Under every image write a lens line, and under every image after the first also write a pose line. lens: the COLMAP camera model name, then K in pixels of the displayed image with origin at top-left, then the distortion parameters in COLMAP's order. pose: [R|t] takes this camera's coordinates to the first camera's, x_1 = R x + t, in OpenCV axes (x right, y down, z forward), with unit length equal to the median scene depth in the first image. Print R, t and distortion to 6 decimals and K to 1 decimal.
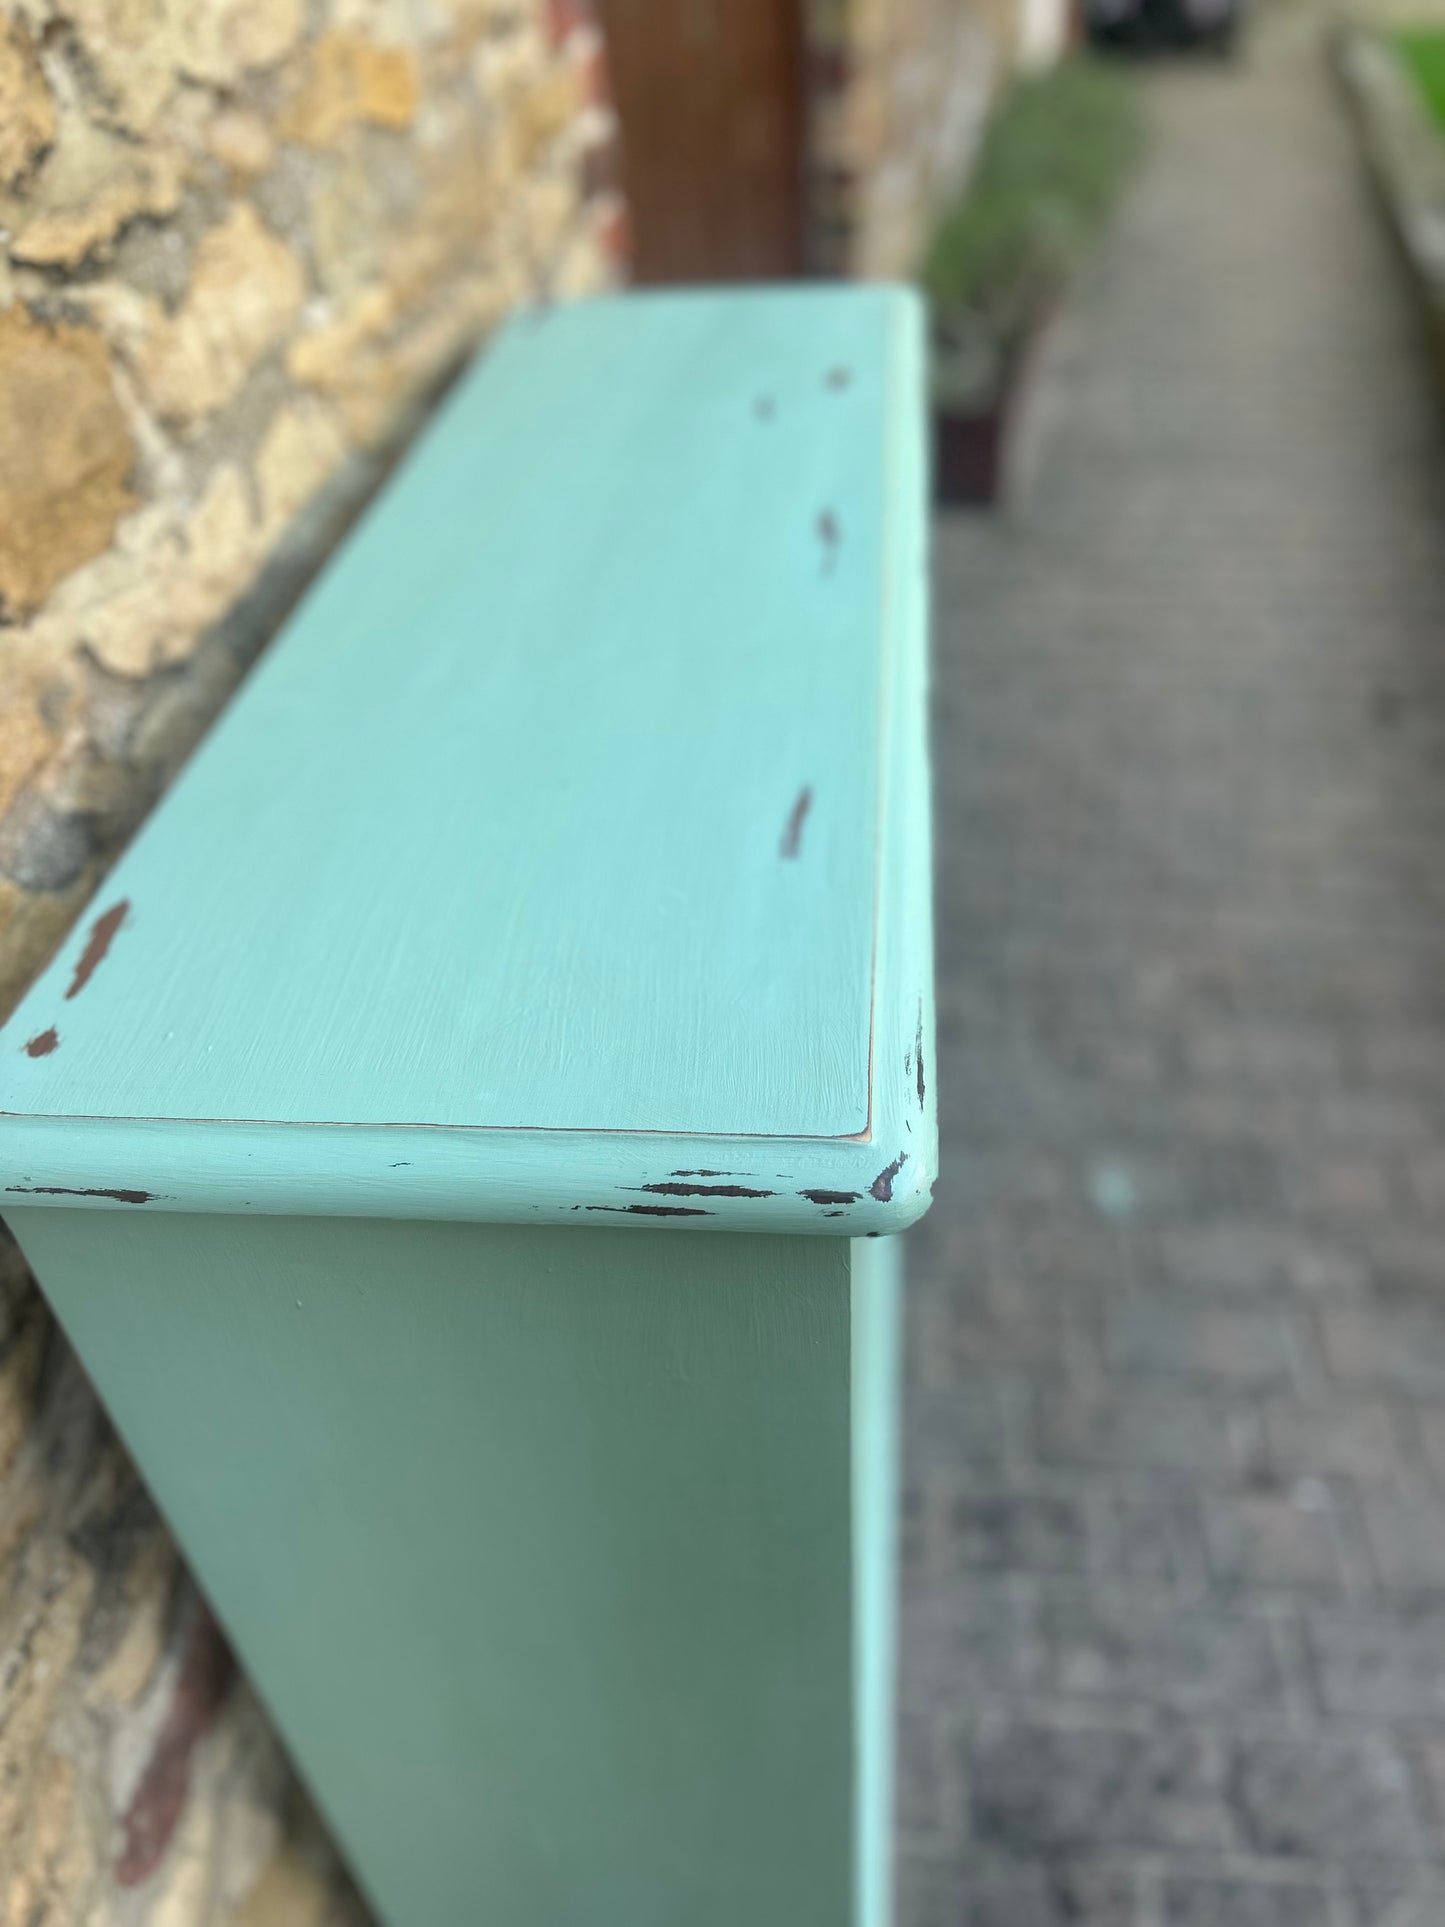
lens RADIAL K [[1444.4, 0, 725.5], [0, 1444.4, 964.7], [0, 0, 1]] dist [0.046863, -0.052216]
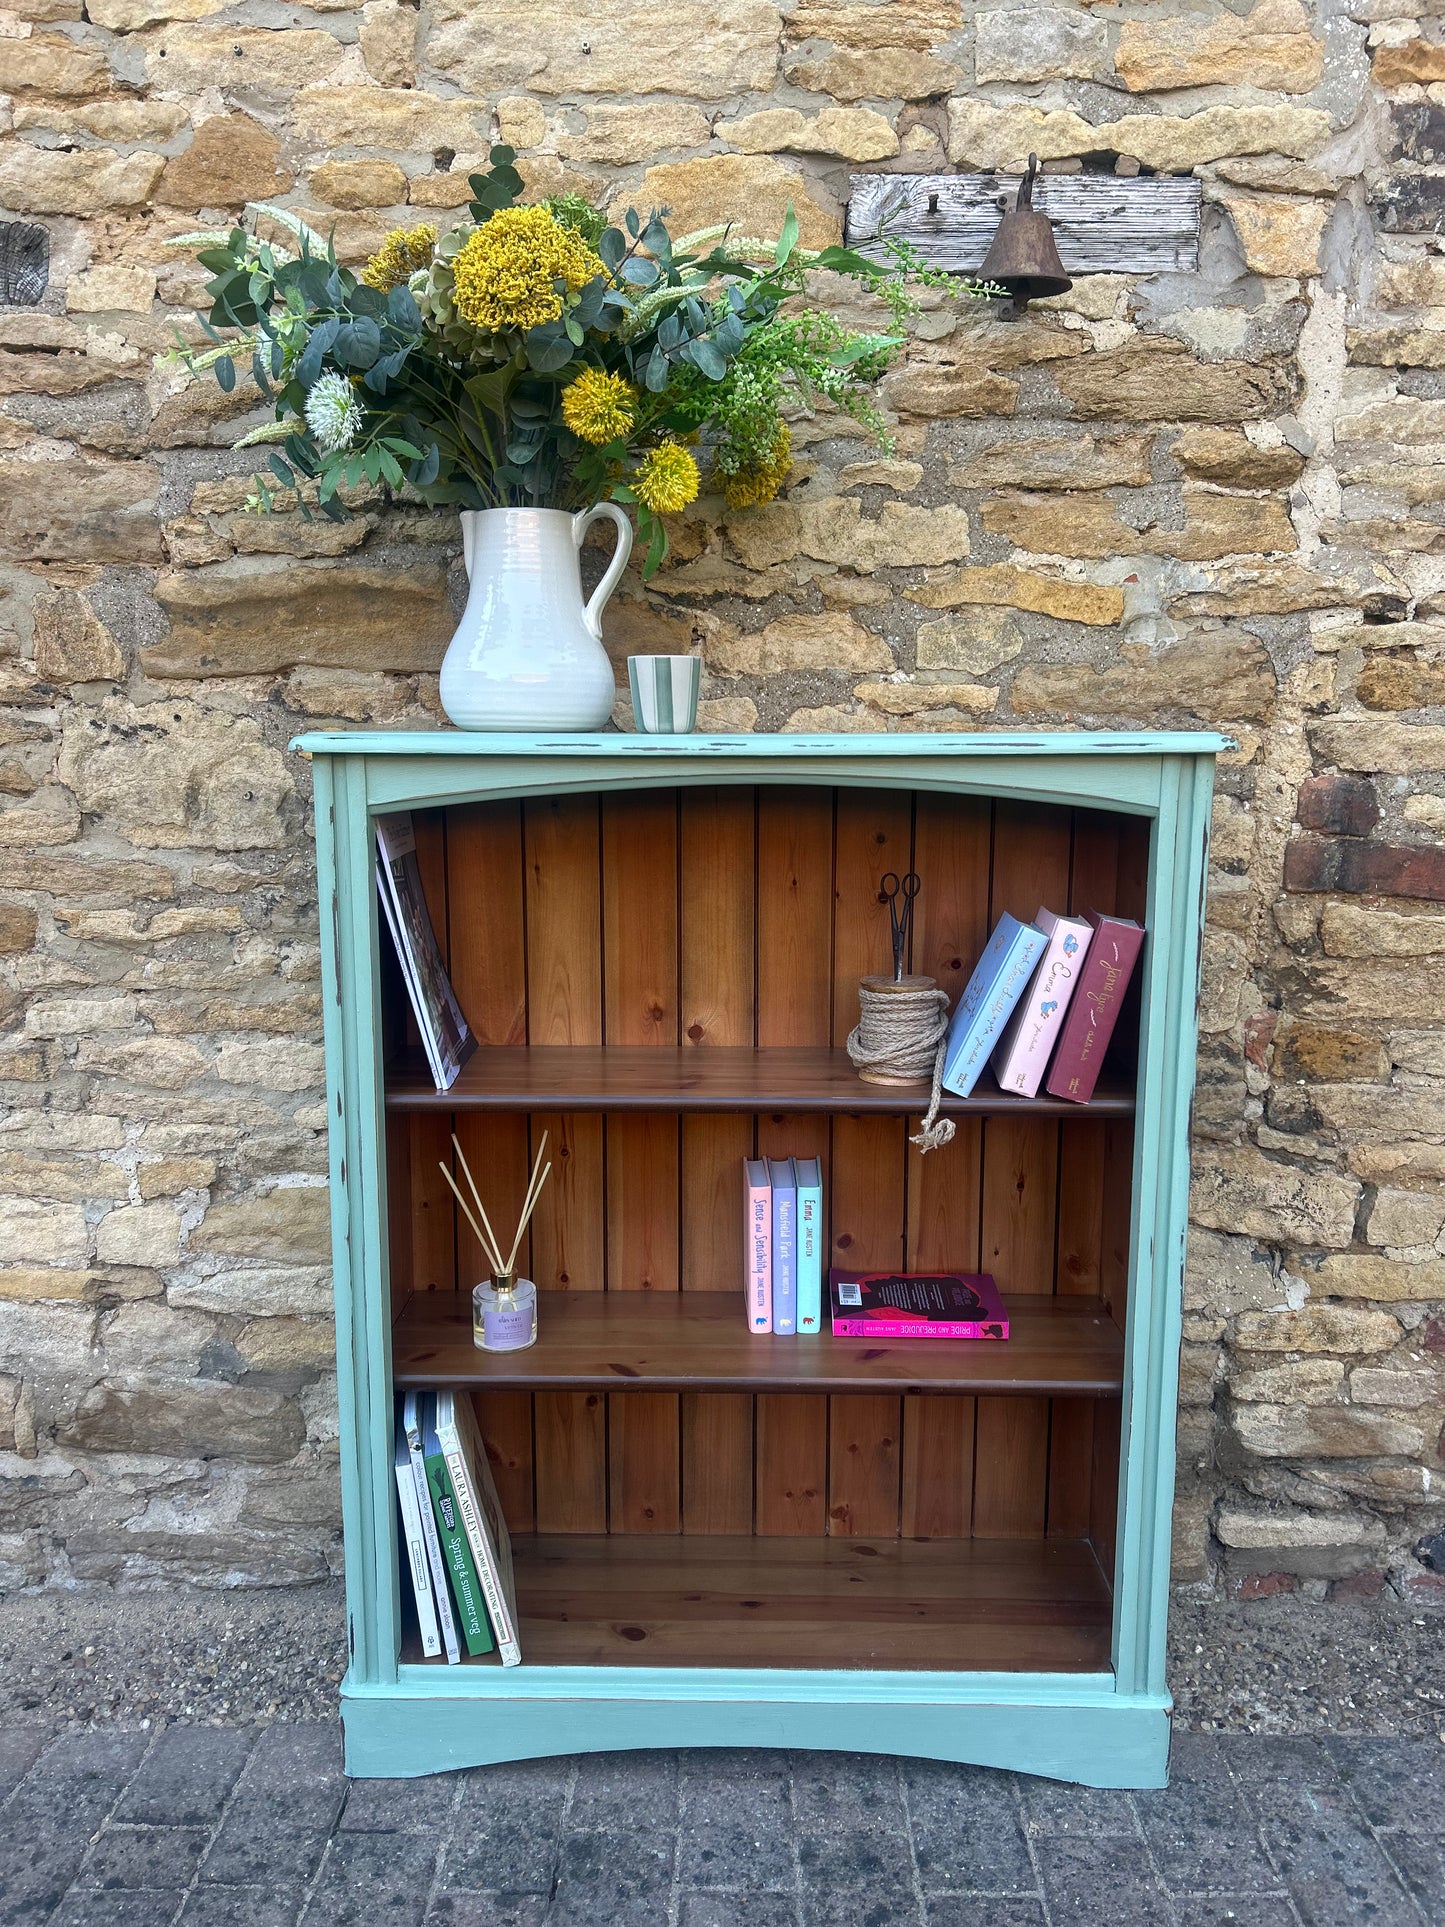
lens RADIAL K [[1444.4, 0, 718.0], [0, 1444.4, 962.7], [0, 0, 1]] dist [0.046863, -0.052216]
pose [[0.081877, 0.218462, -0.972404, 0.963389], [-0.621706, 0.773772, 0.121489, -0.130885], [0.778960, 0.594602, 0.199173, 0.371028]]
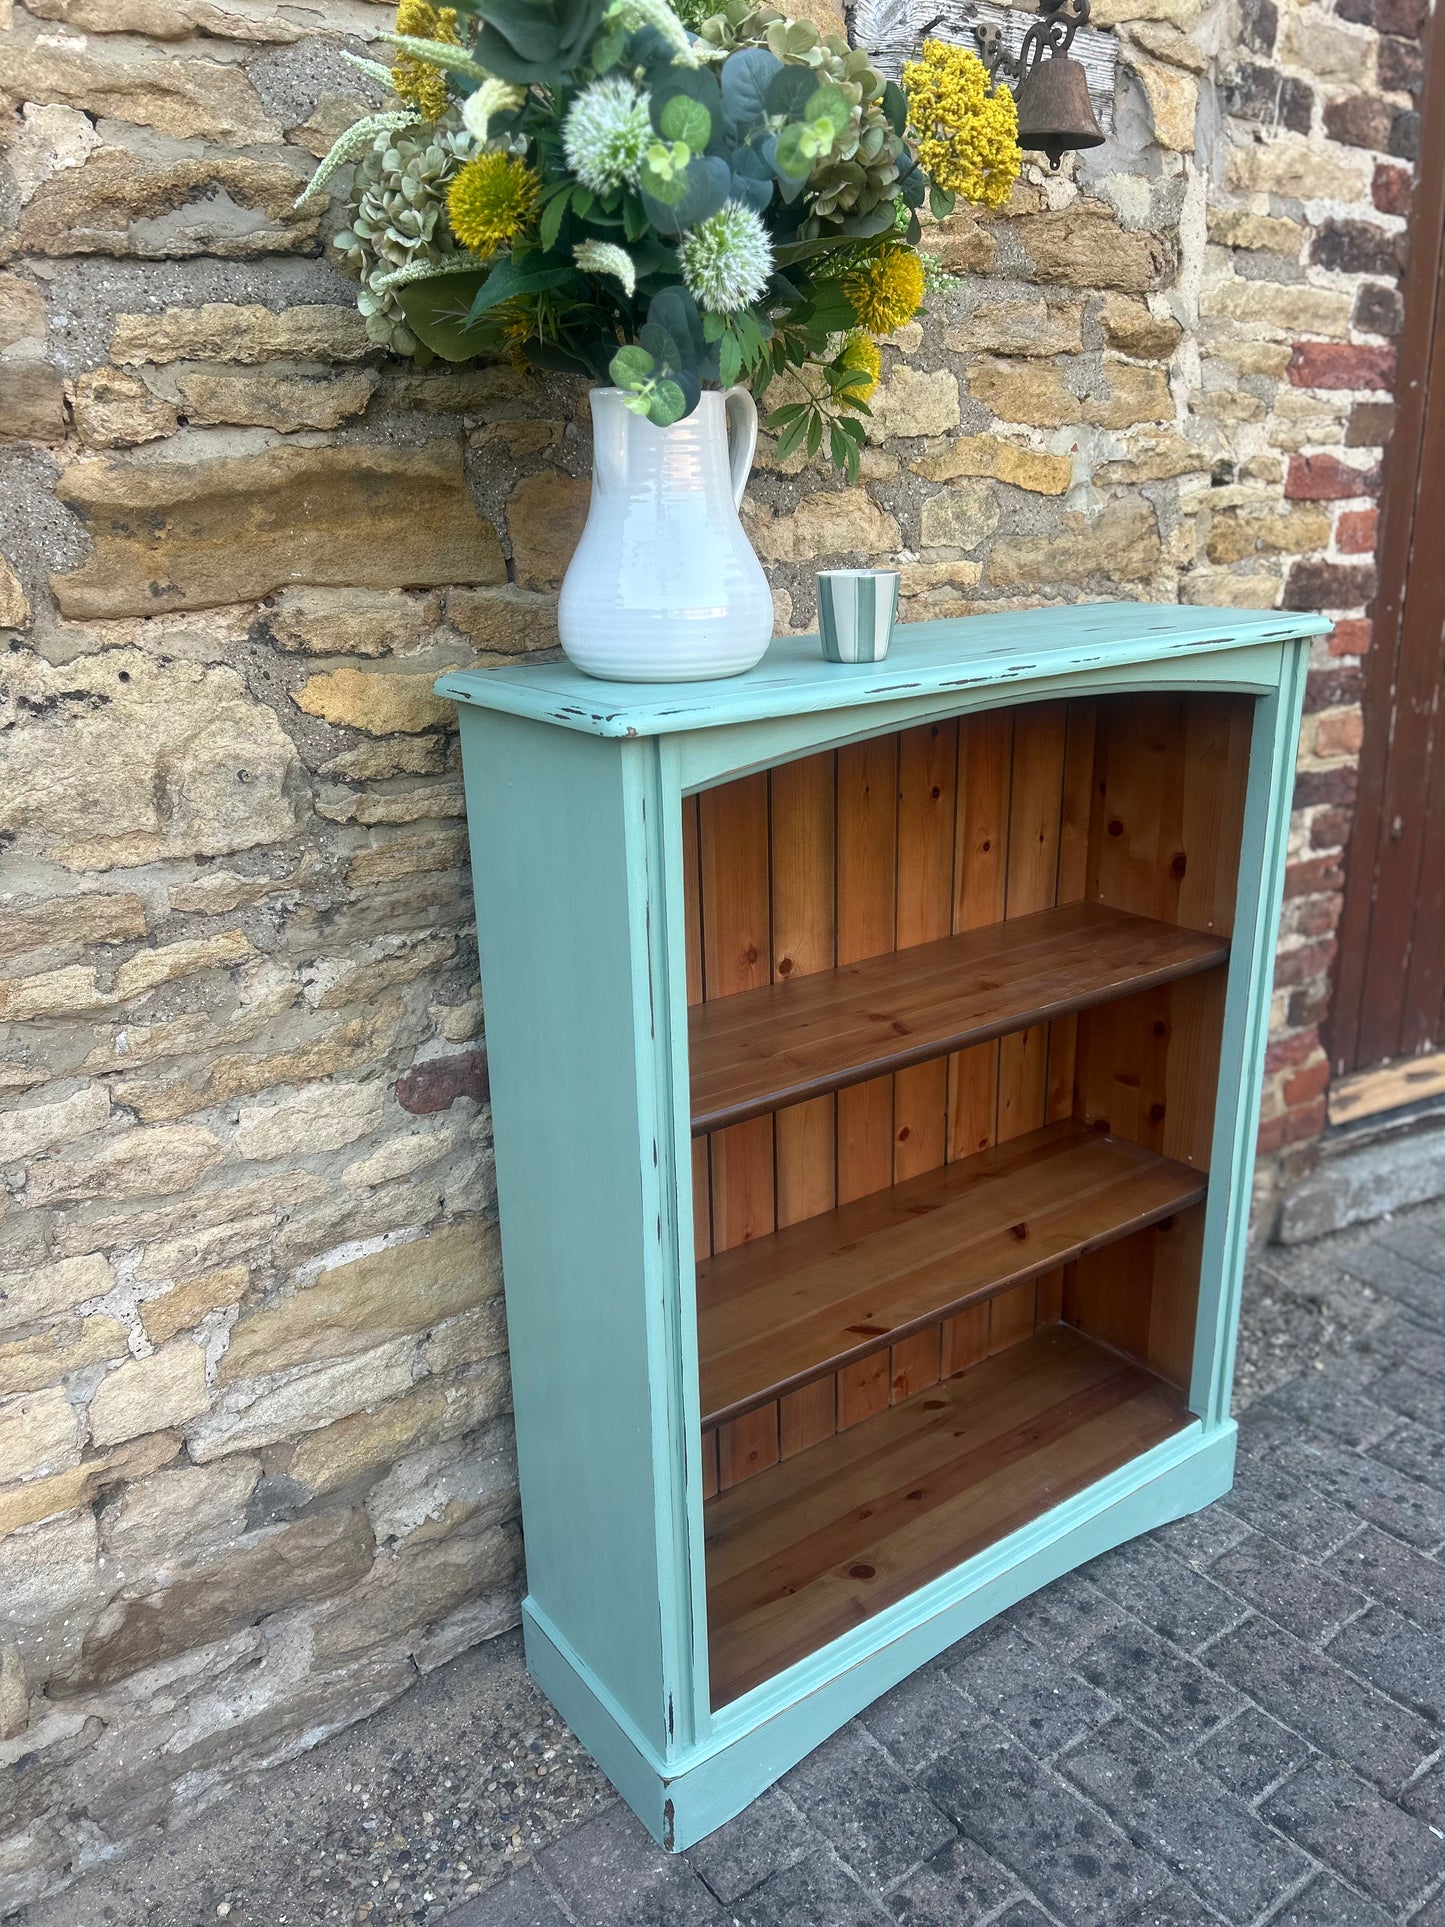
lens RADIAL K [[1444.4, 0, 719.1], [0, 1444.4, 970.3], [0, 0, 1]] dist [0.046863, -0.052216]
pose [[0.664469, 0.280911, -0.692509, 0.573486], [-0.472583, 0.875800, -0.098186, 0.183908], [0.578918, 0.392510, 0.714696, -0.152354]]
